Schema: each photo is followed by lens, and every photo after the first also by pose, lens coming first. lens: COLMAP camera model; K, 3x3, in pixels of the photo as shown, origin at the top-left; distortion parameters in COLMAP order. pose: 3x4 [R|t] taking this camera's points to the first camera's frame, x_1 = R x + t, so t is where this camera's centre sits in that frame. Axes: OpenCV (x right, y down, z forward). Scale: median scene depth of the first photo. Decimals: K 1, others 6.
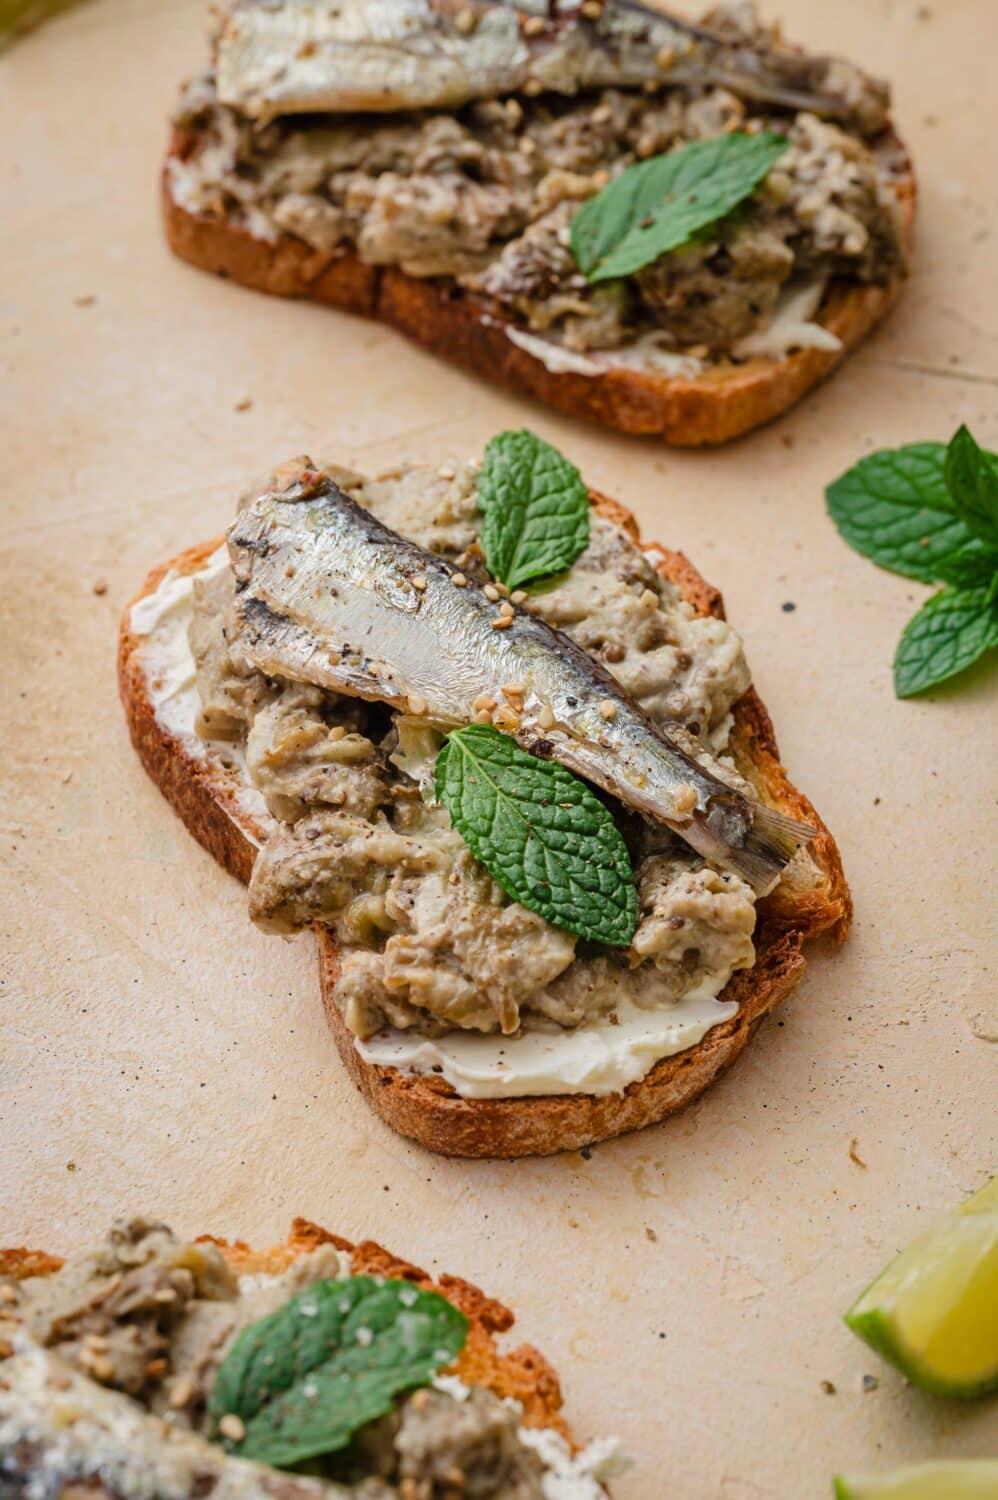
lens RADIAL K [[4687.5, 0, 460.2], [0, 4687.5, 750.8], [0, 0, 1]] dist [-0.019416, 2.035374]
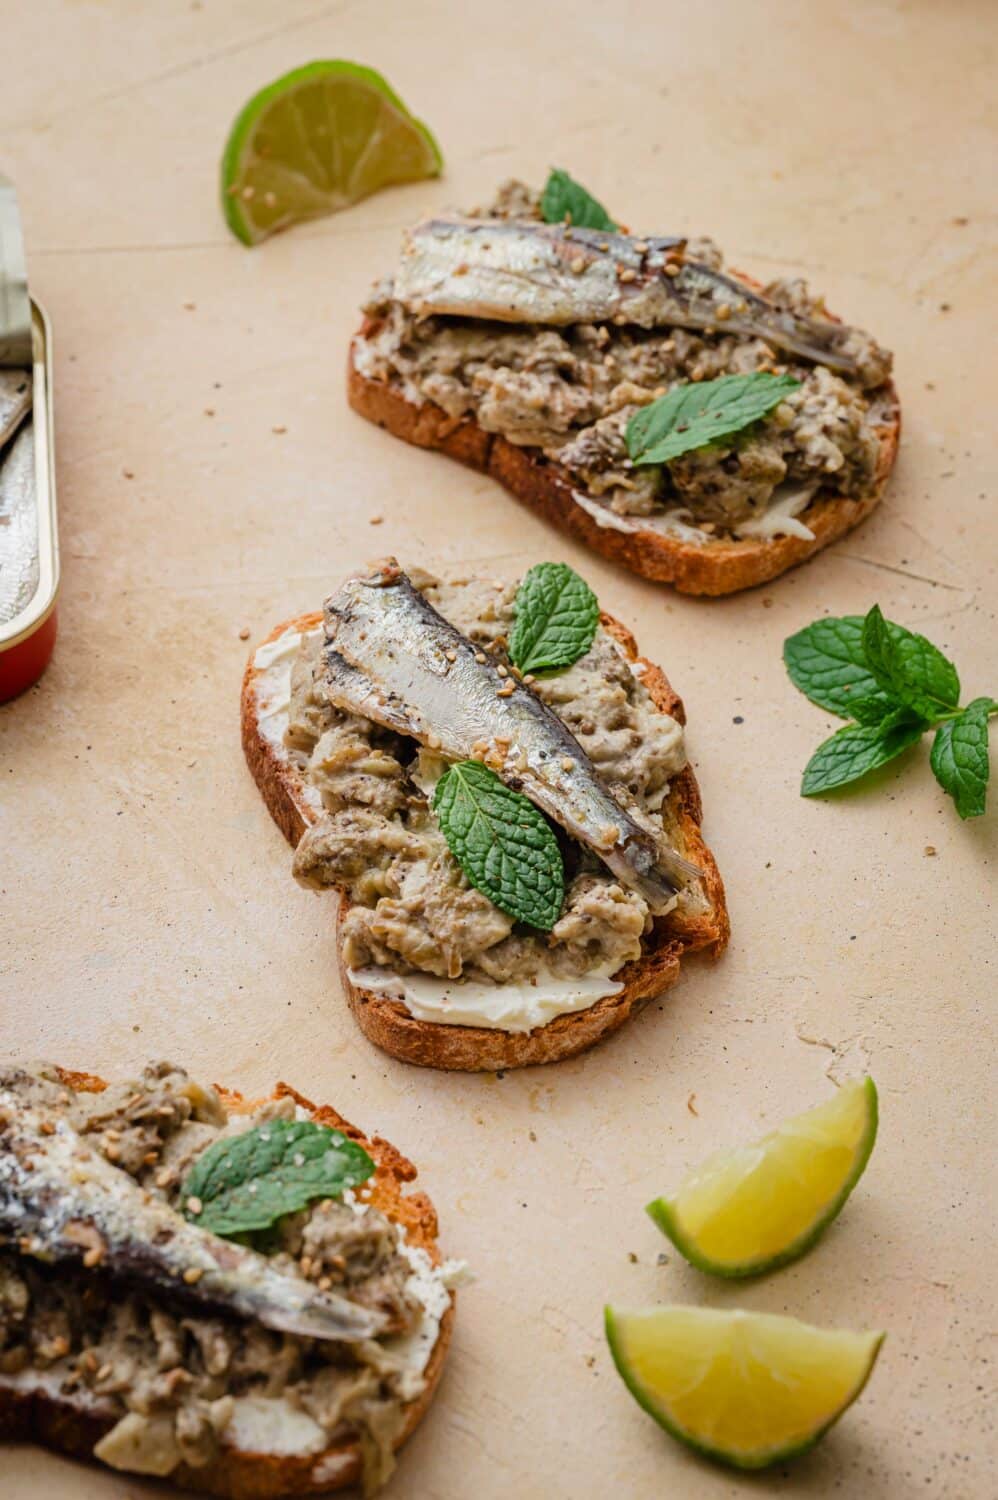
lens RADIAL K [[4363.9, 0, 499.0], [0, 4363.9, 750.0], [0, 0, 1]] dist [0.014098, 0.977008]
pose [[0.985723, 0.143841, -0.087522, 0.121265], [-0.147314, 0.988486, -0.034567, 0.034034], [0.081542, 0.046967, 0.995563, -0.283571]]
